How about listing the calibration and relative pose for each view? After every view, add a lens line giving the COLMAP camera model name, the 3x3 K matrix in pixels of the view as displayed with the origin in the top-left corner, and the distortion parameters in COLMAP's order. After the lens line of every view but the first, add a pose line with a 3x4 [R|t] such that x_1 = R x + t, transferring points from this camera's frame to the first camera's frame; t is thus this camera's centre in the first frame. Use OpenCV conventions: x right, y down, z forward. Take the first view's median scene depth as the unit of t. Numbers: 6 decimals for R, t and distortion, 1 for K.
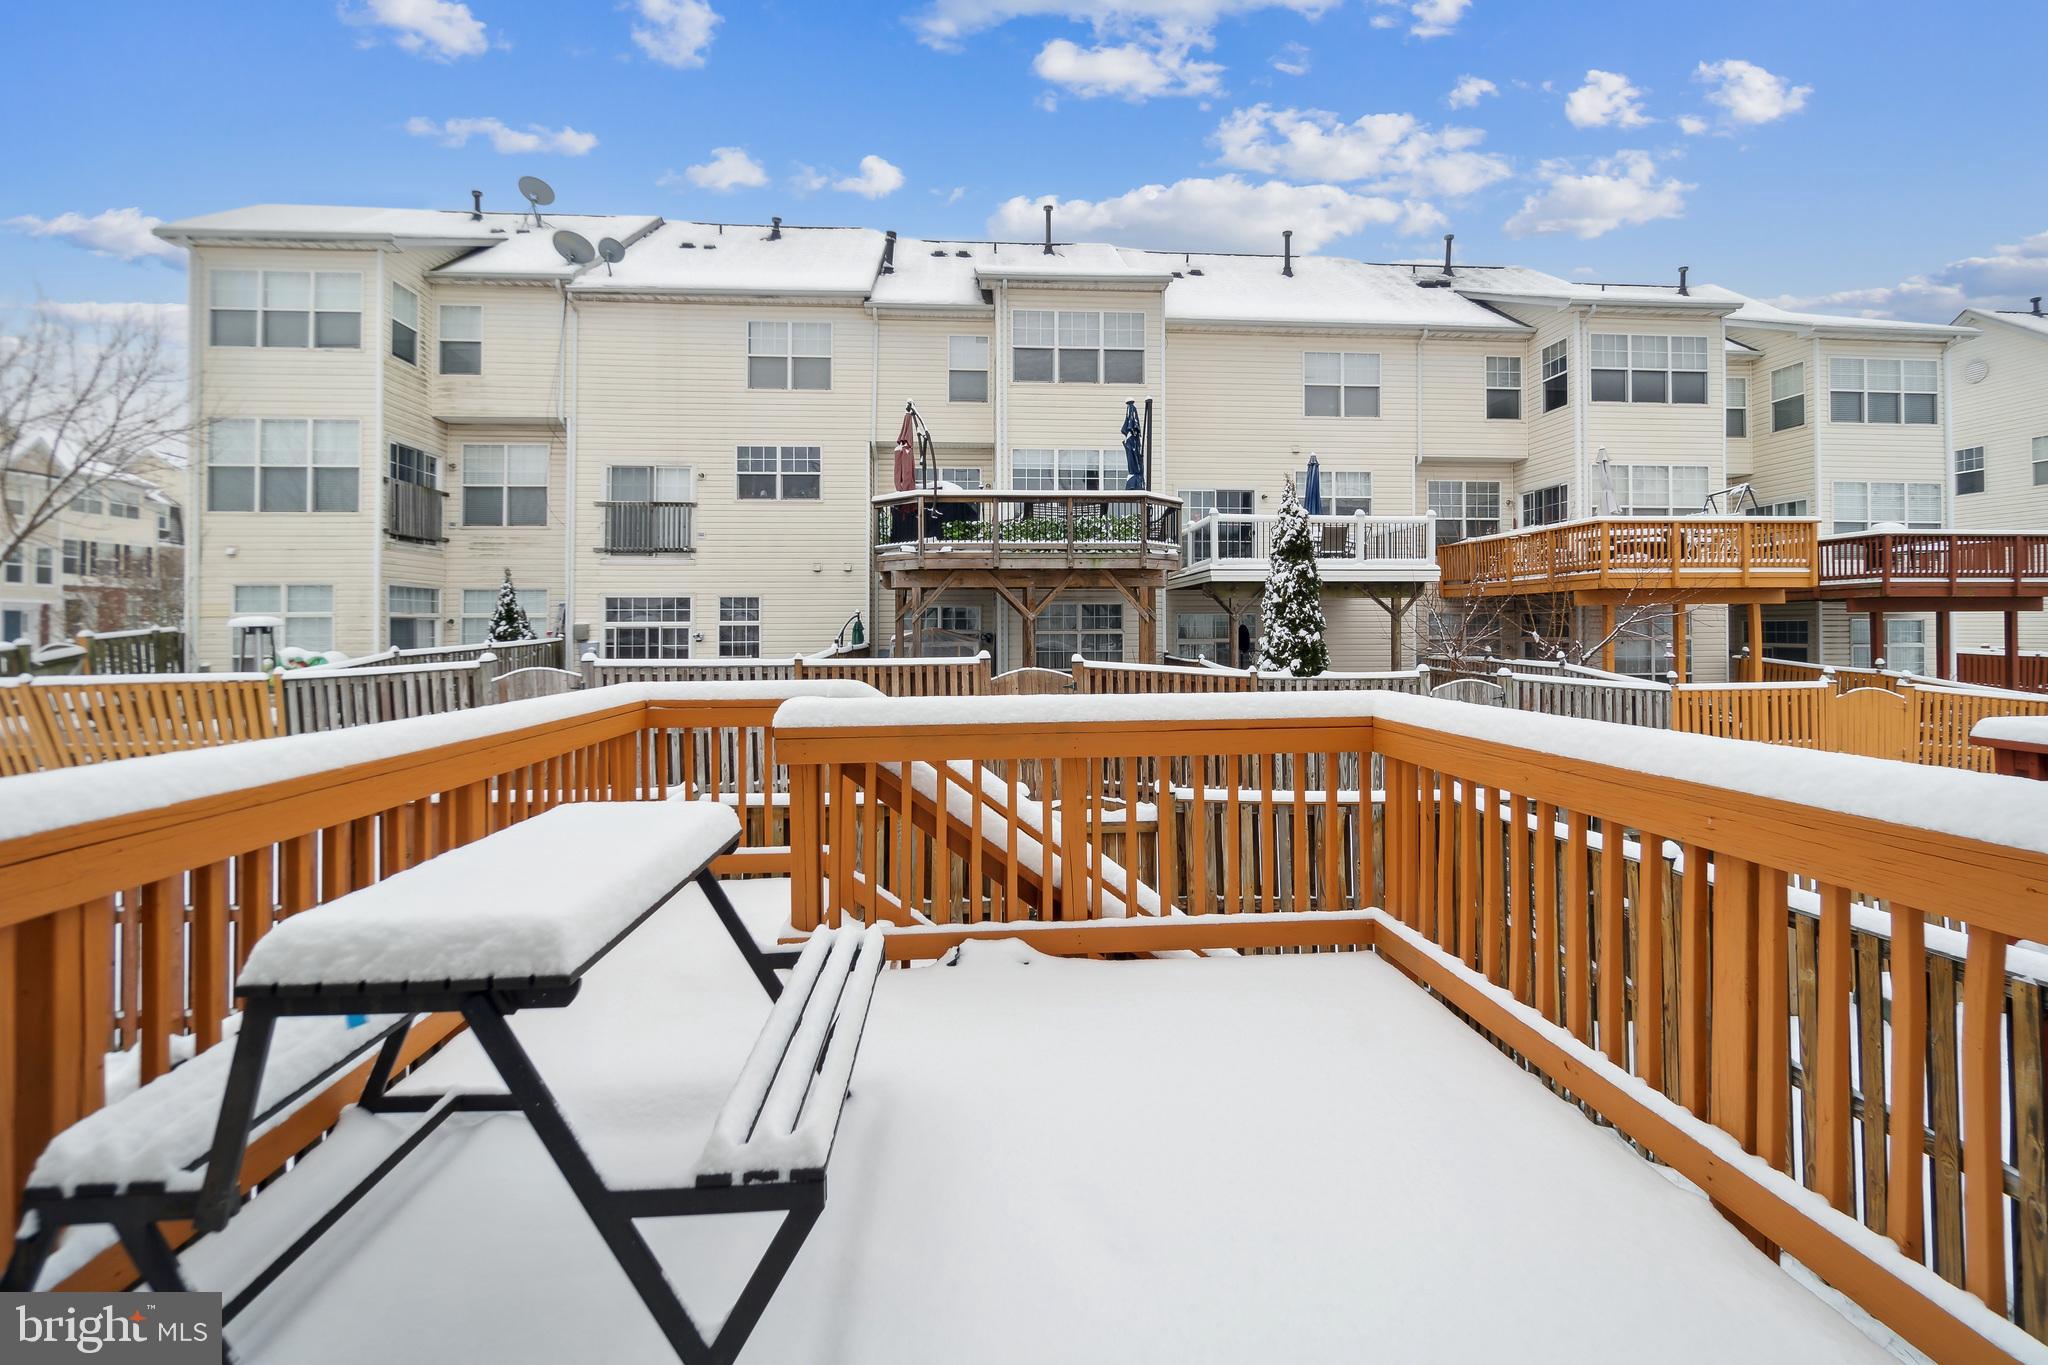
lens RADIAL K [[898.4, 0, 1043.4], [0, 898.4, 622.0], [0, 0, 1]] dist [-0.000315, -0.000021]
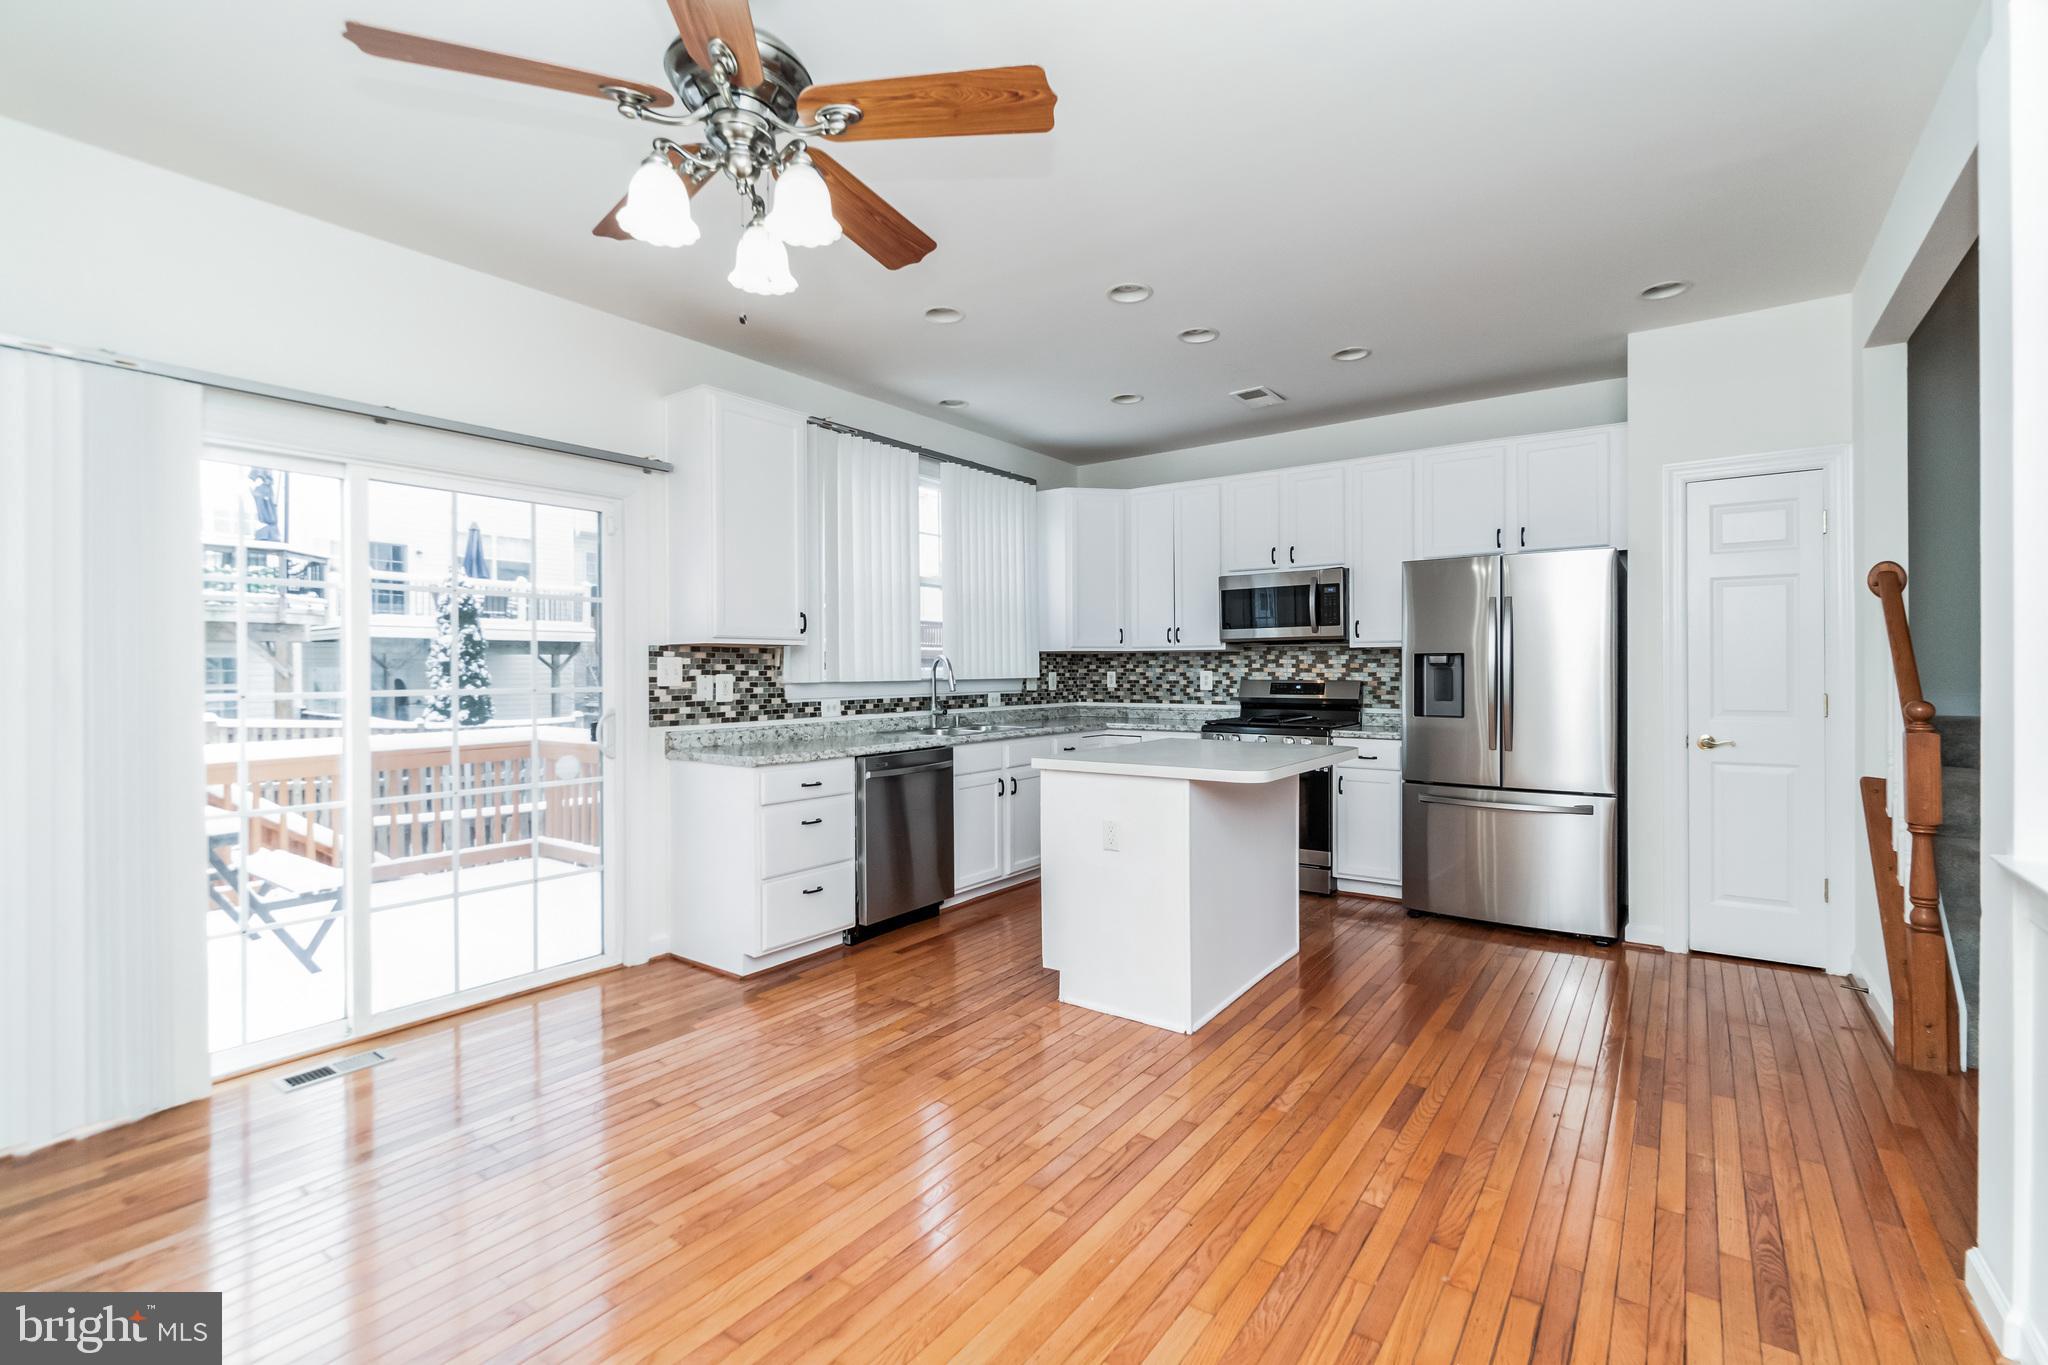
lens RADIAL K [[898.4, 0, 1040.8], [0, 898.4, 679.0], [0, 0, 1]] dist [-0.000315, -0.000021]
pose [[0.647180, -0.007988, 0.762295, -0.100576], [-0.003908, 0.999897, 0.013795, -0.015520], [-0.762327, -0.011906, 0.647082, -0.266618]]
